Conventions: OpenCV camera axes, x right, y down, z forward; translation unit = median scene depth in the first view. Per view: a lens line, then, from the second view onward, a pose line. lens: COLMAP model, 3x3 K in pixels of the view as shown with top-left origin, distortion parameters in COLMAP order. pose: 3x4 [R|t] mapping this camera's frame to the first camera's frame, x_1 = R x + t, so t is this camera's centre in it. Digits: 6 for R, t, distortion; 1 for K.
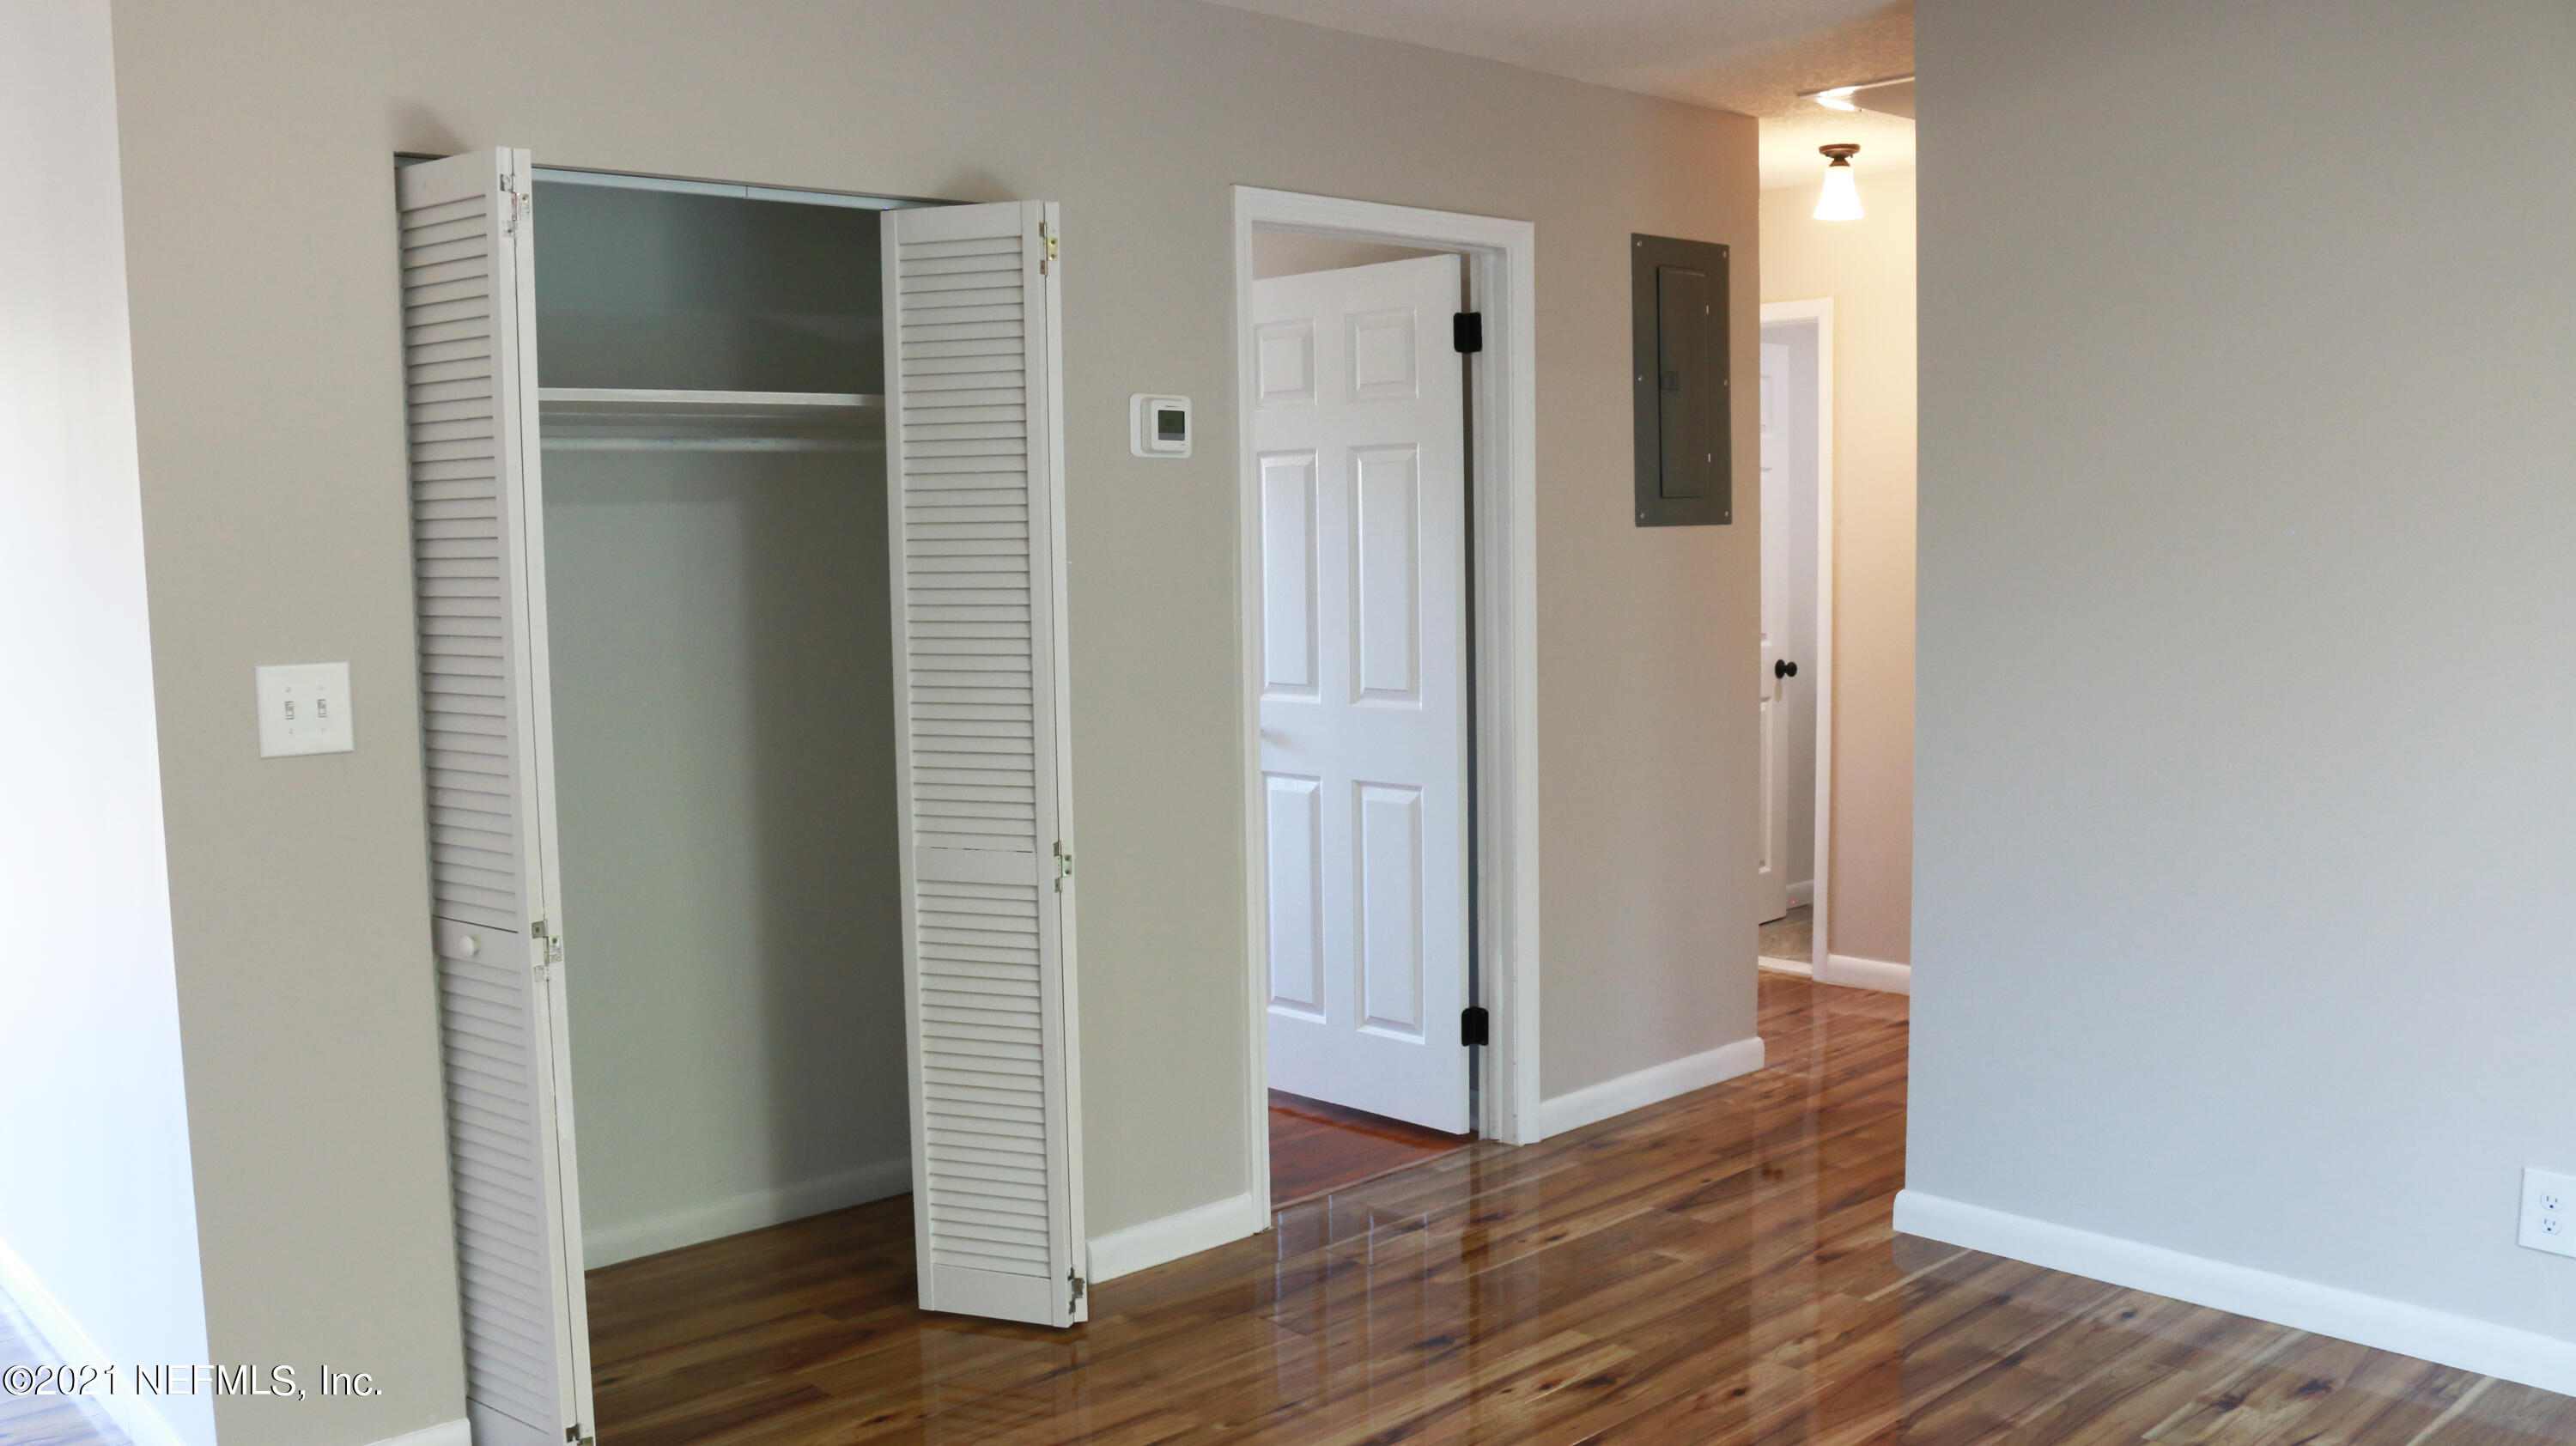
lens RADIAL K [[2124.8, 0, 1288.0], [0, 2124.8, 723.0], [0, 0, 1]] dist [-0.169344, 0.149184]
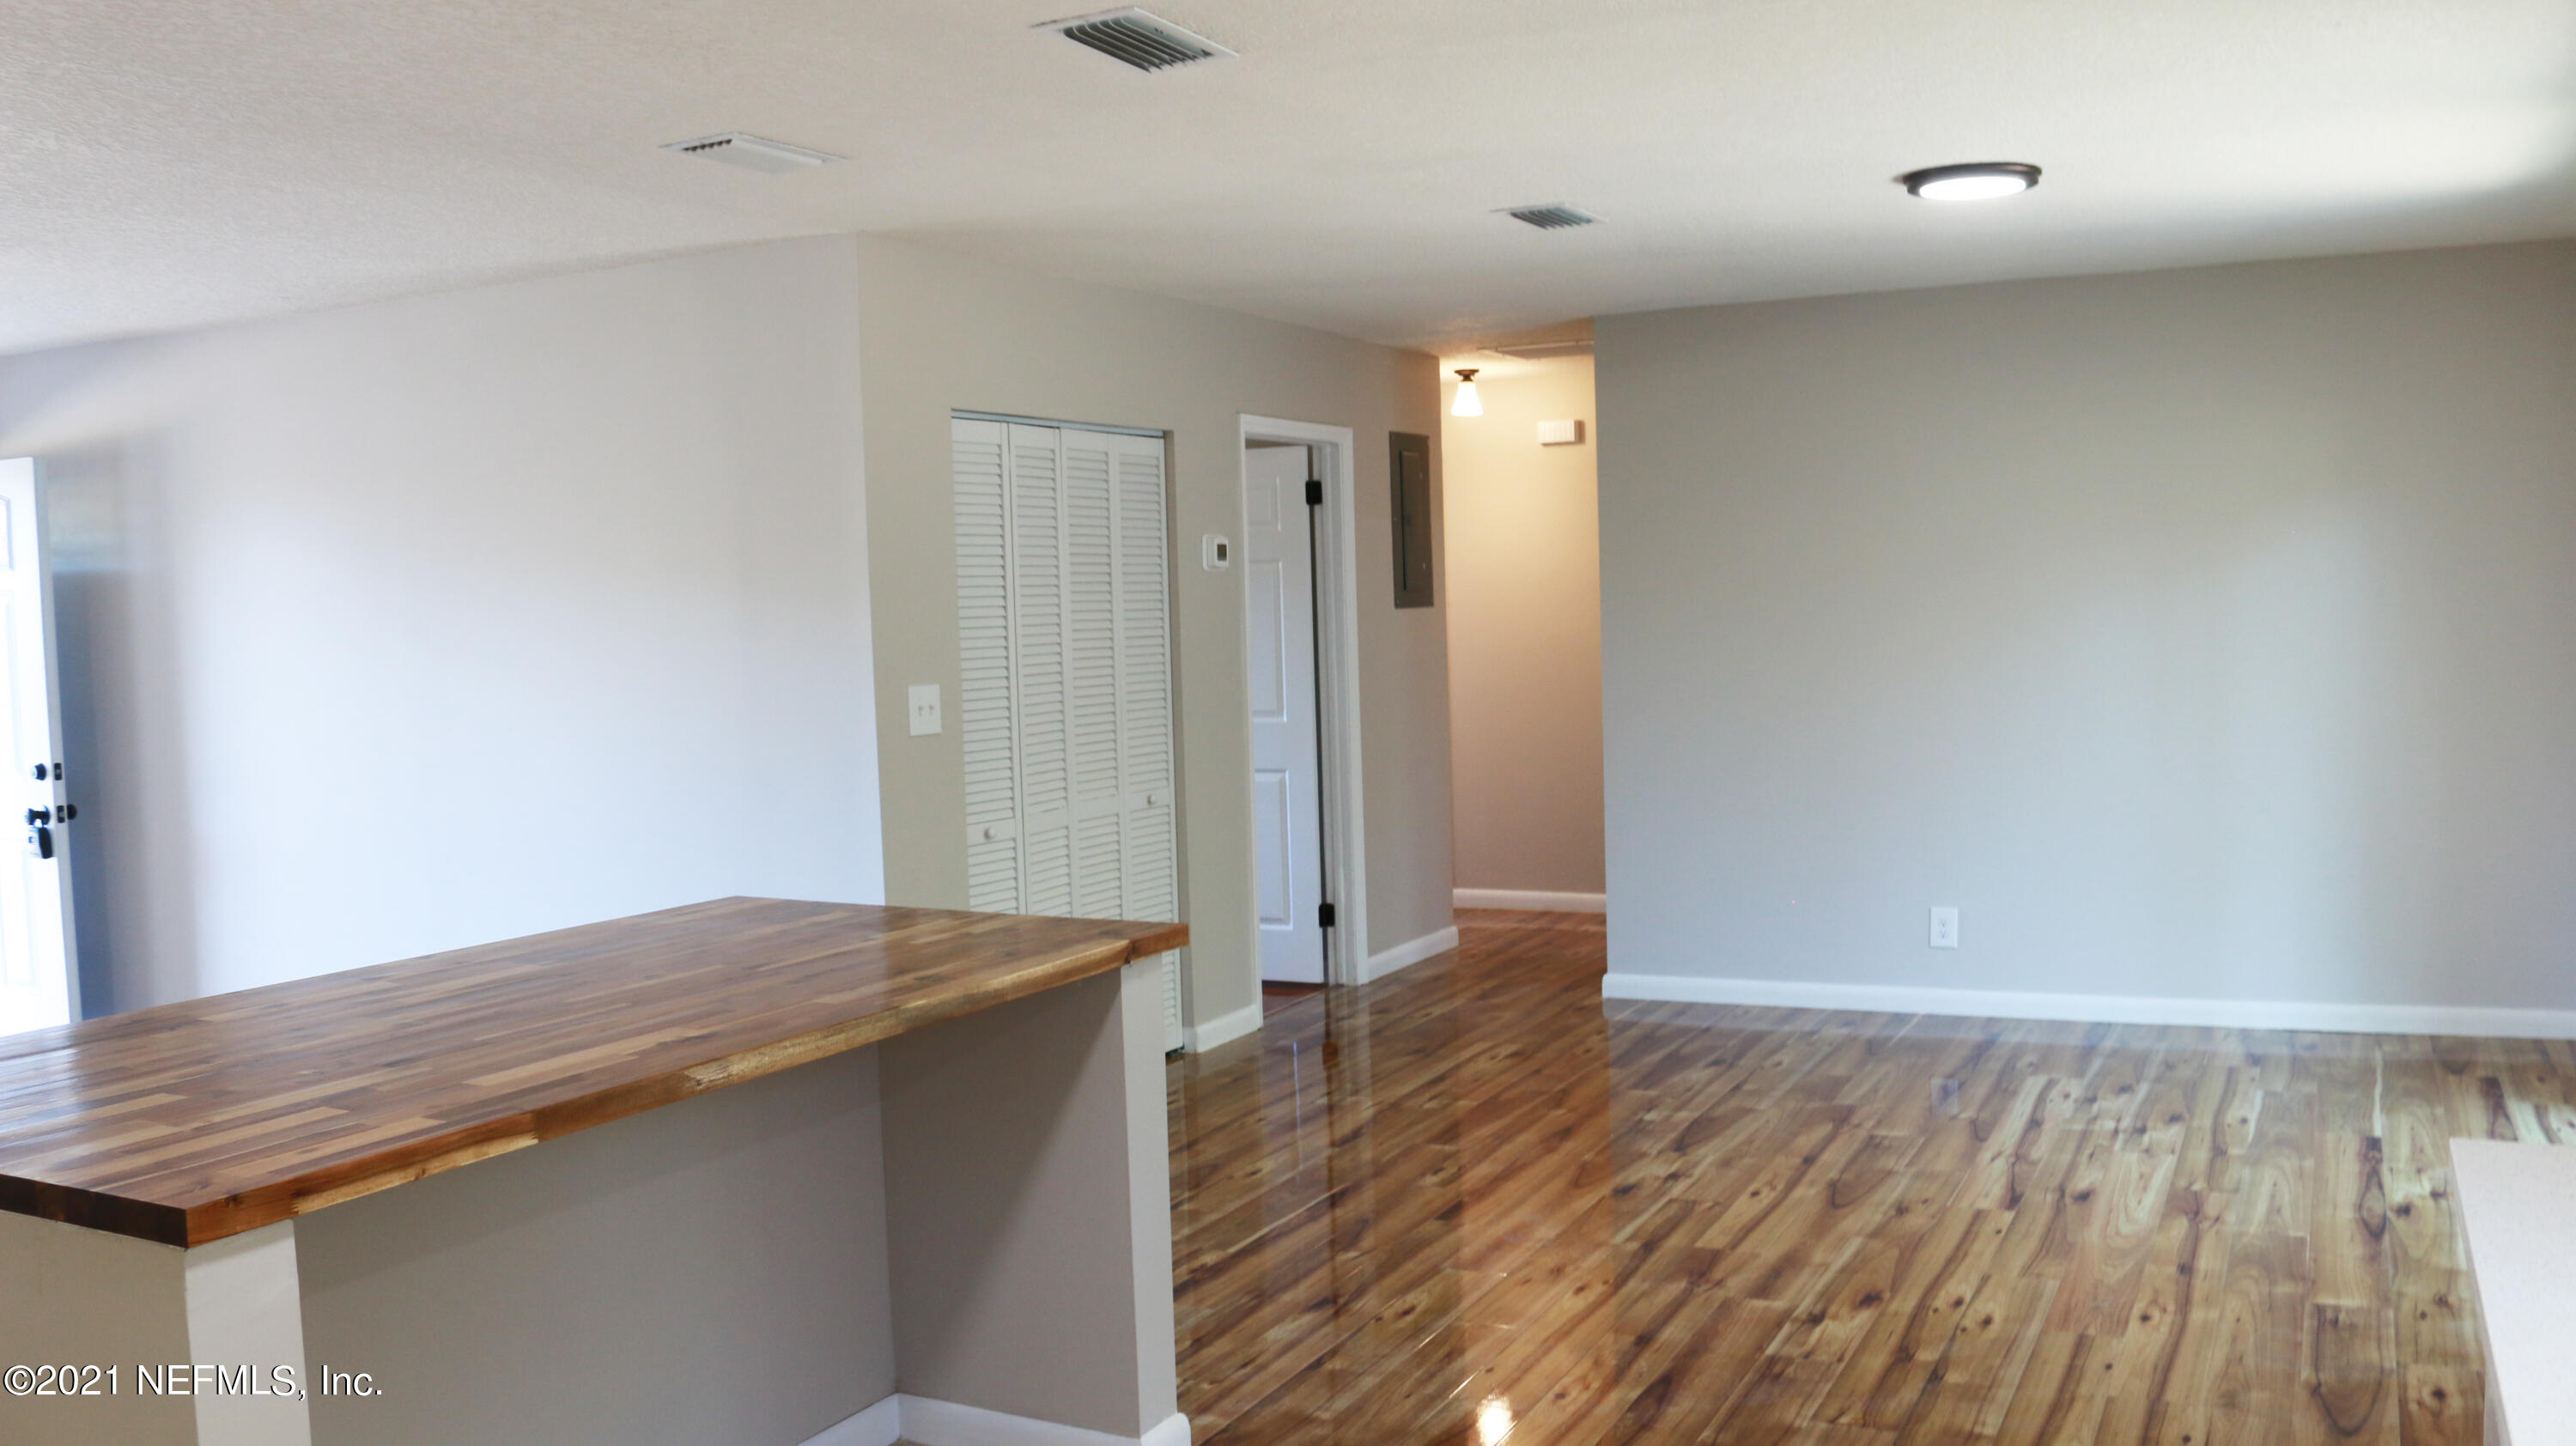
lens RADIAL K [[2124.8, 0, 1288.0], [0, 2124.8, 723.0], [0, 0, 1]] dist [-0.169344, 0.149184]
pose [[0.937760, -0.028979, 0.346074, -0.518588], [0.043920, 0.998407, -0.035408, 0.054019], [-0.344497, 0.048403, 0.937539, -0.550608]]
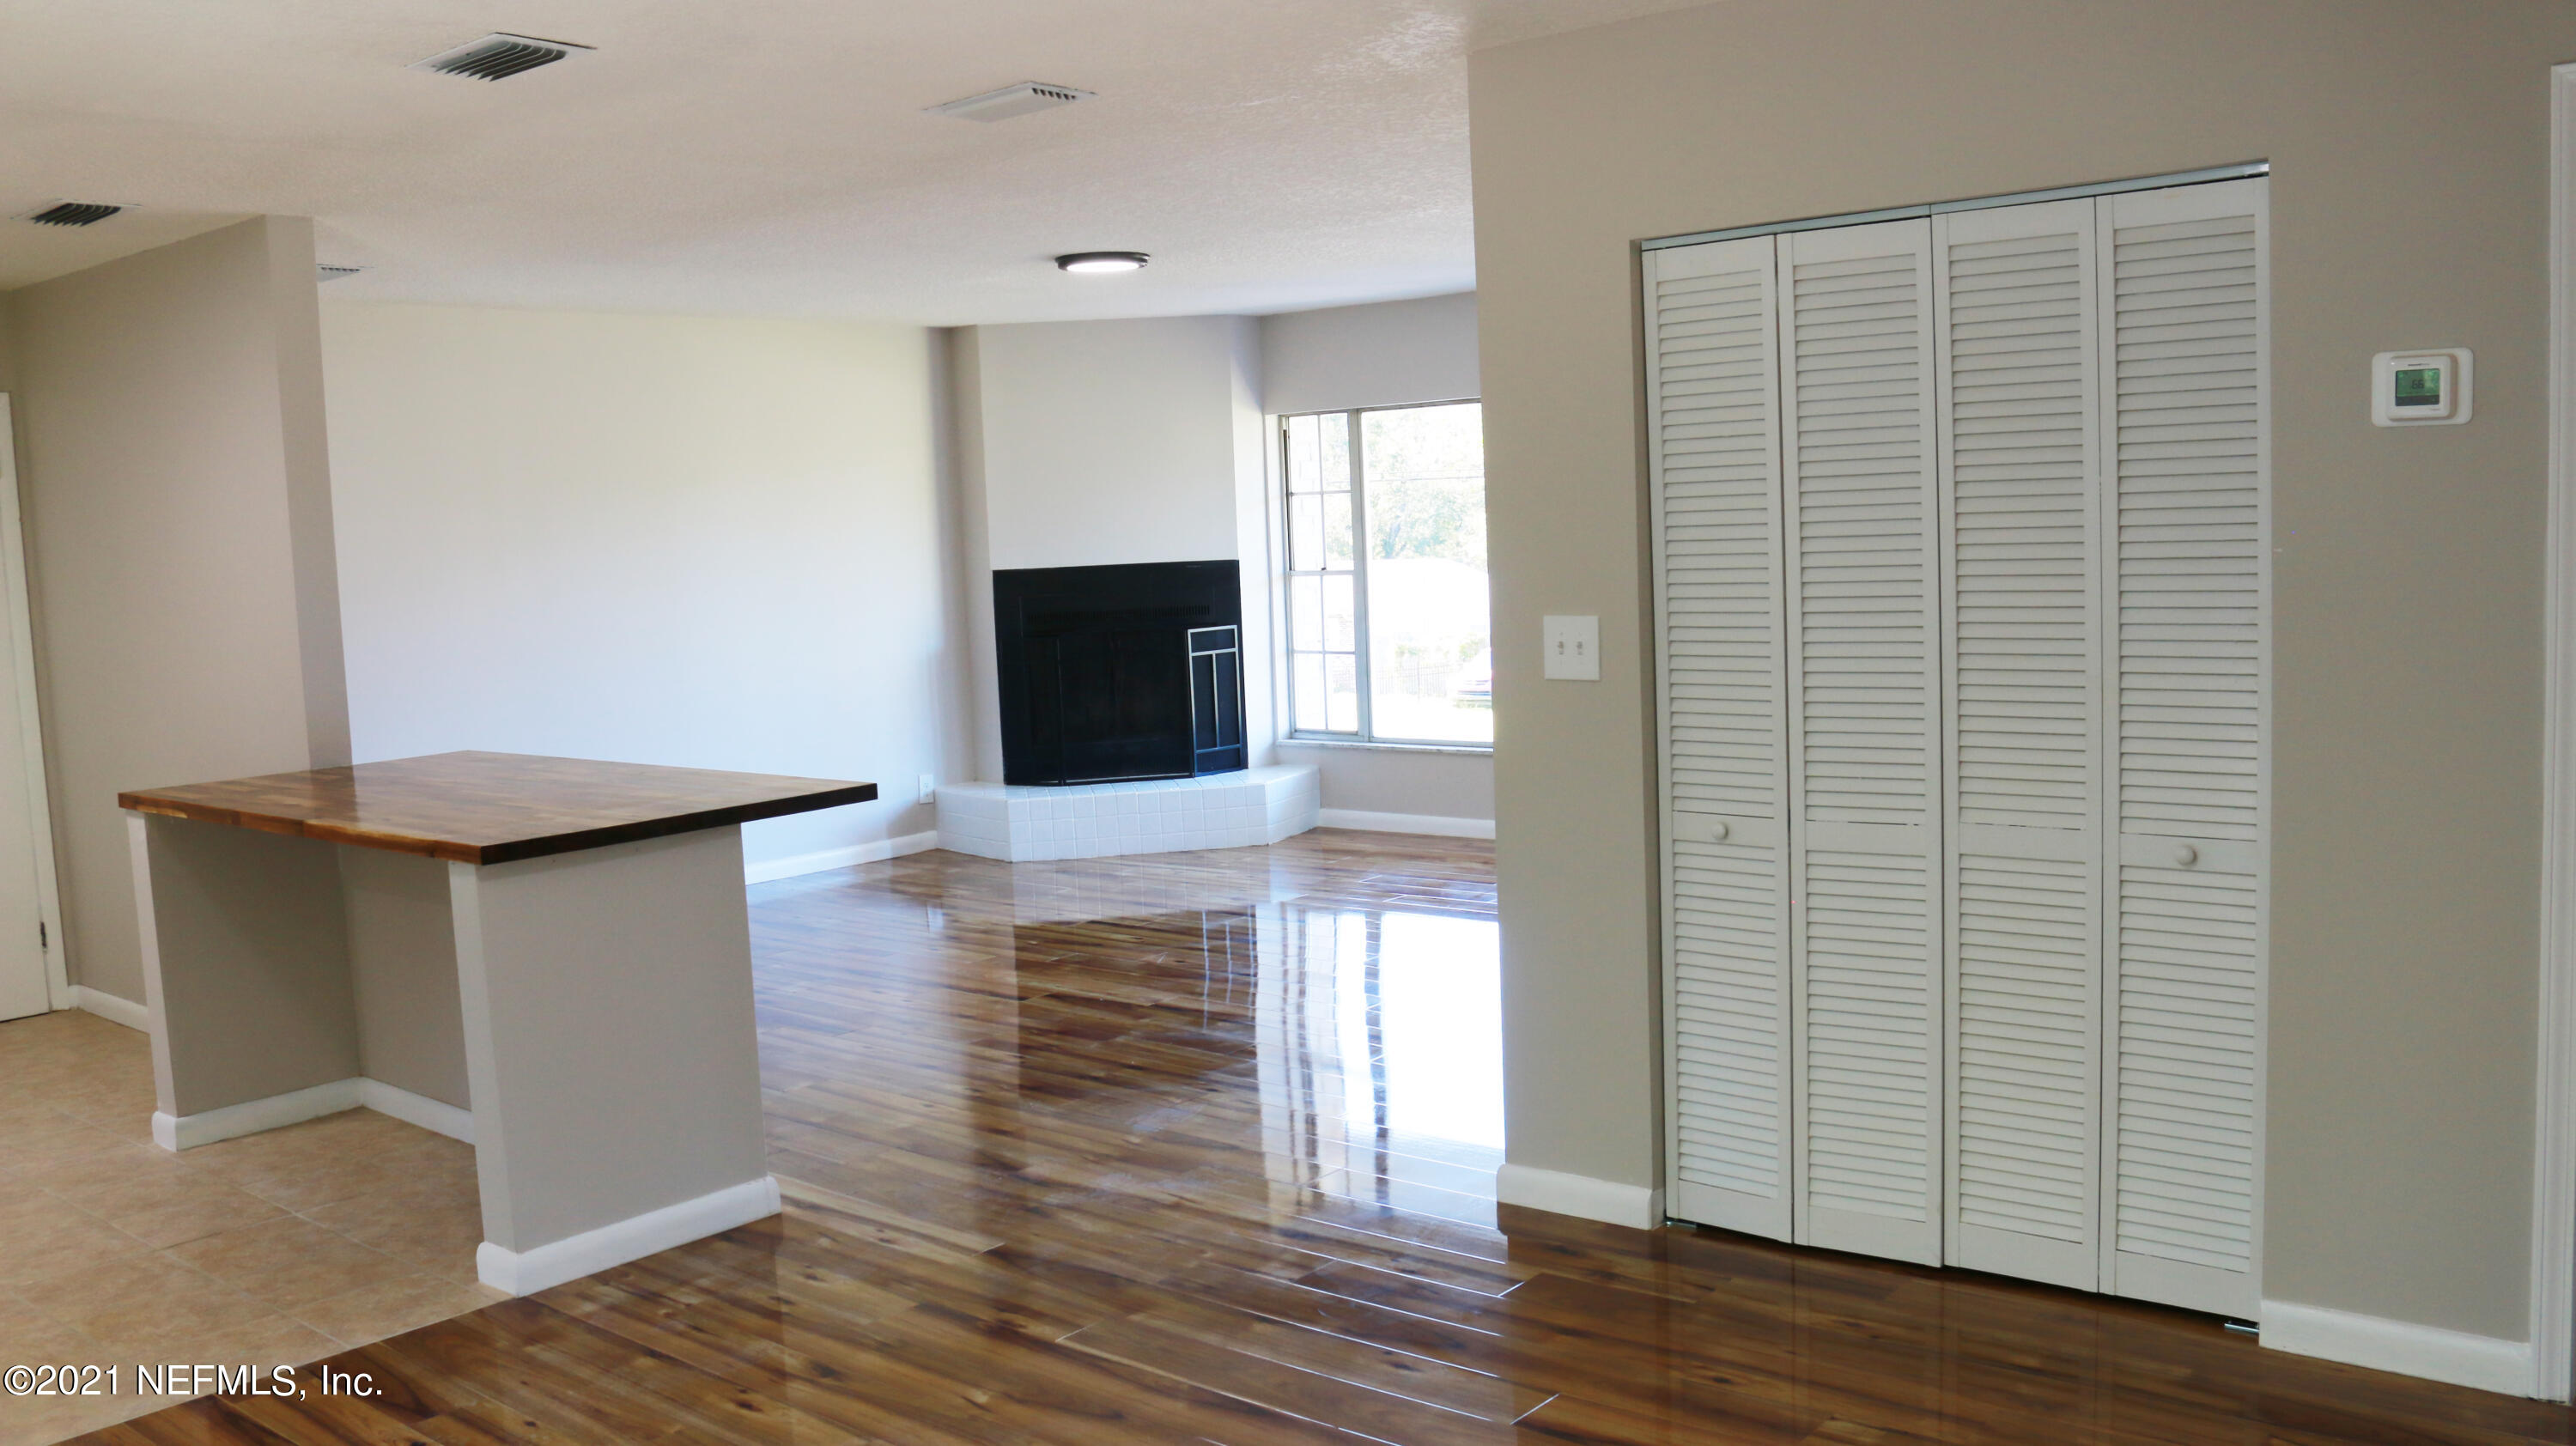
lens RADIAL K [[2124.8, 0, 1288.0], [0, 2124.8, 723.0], [0, 0, 1]] dist [-0.169344, 0.149184]
pose [[0.126945, 0.107373, -0.986081, 0.591295], [-0.048282, 0.993614, 0.101978, -0.059282], [0.990734, 0.034664, 0.131318, 0.387374]]
